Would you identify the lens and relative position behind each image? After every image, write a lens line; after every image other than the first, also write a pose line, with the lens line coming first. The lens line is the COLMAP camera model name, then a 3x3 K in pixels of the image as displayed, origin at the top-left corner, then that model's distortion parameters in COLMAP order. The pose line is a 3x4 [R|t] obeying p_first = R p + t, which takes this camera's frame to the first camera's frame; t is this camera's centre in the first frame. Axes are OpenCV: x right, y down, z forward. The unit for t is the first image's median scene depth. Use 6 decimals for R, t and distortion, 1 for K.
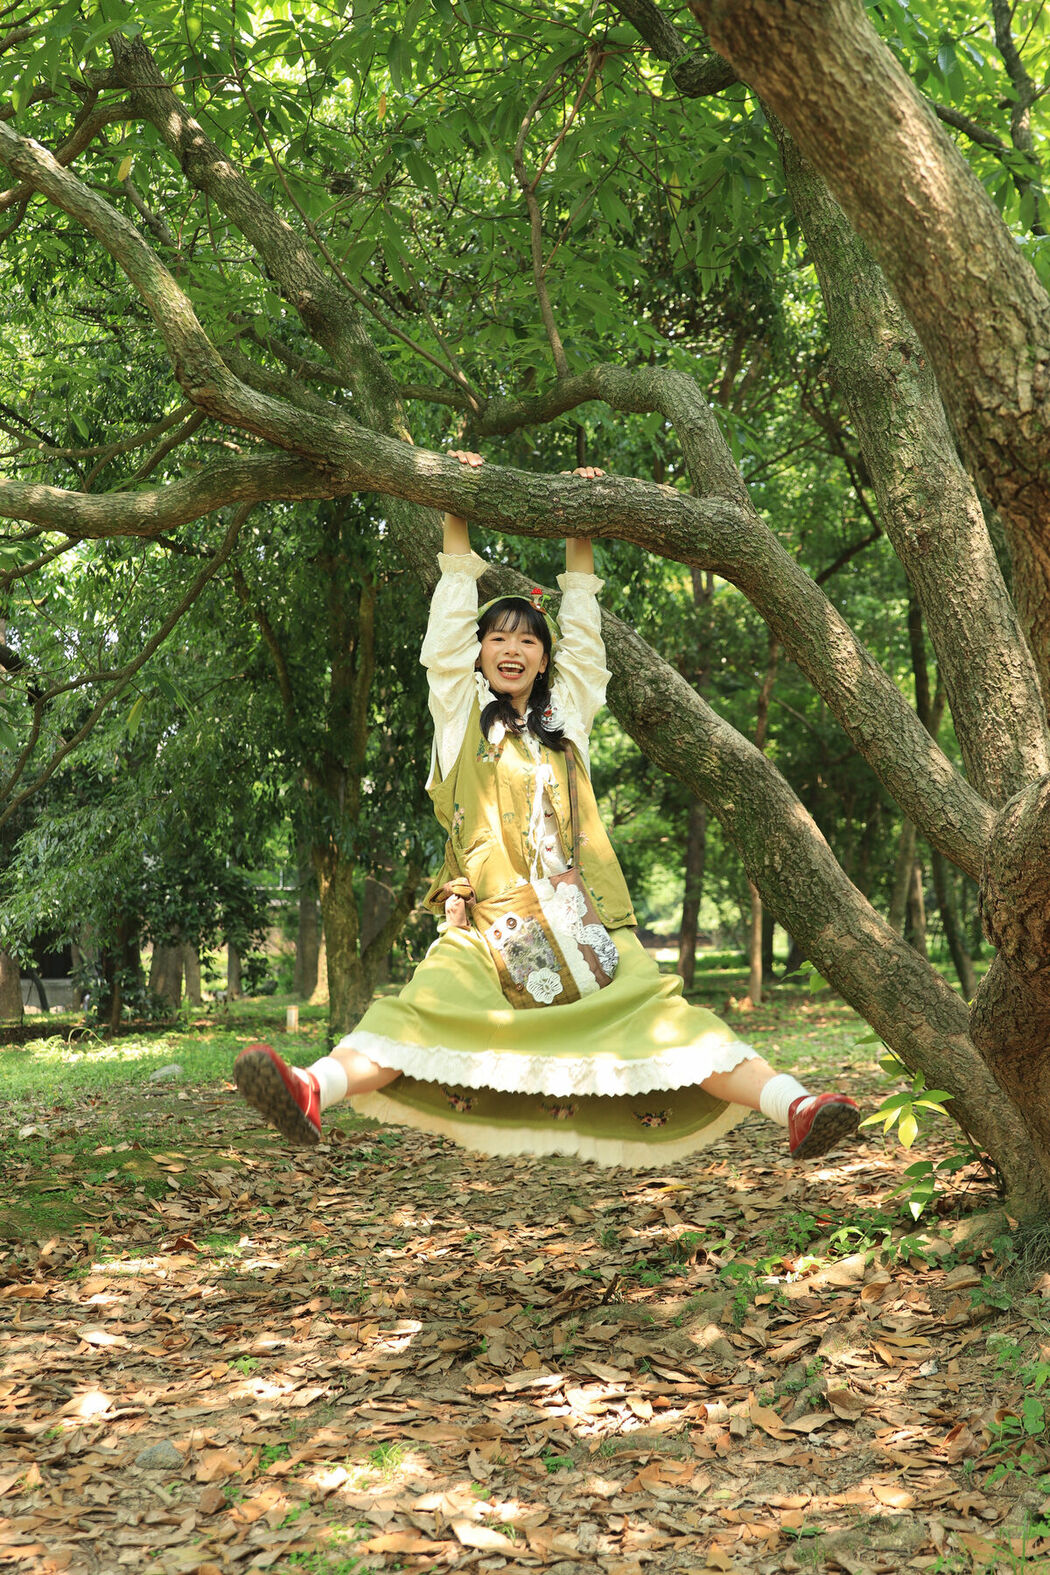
lens RADIAL K [[1710.4, 0, 524.5], [0, 1710.4, 785.2], [0, 0, 1]] dist [-0.071872, 0.000000]
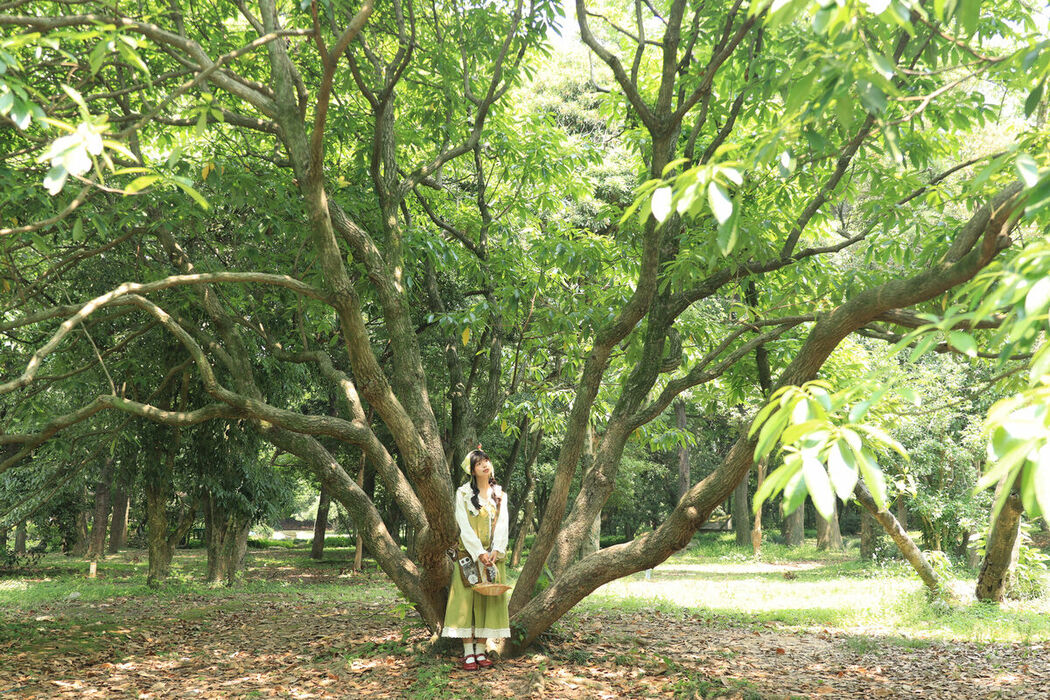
lens RADIAL K [[1140.3, 0, 525.7], [0, 1140.3, 349.9], [0, 0, 1]] dist [-0.071872, 0.000000]
pose [[0.961320, 0.075652, 0.264842, -0.031887], [-0.059243, 0.995827, -0.069419, -0.032482], [-0.268988, 0.051044, 0.961790, -0.232246]]
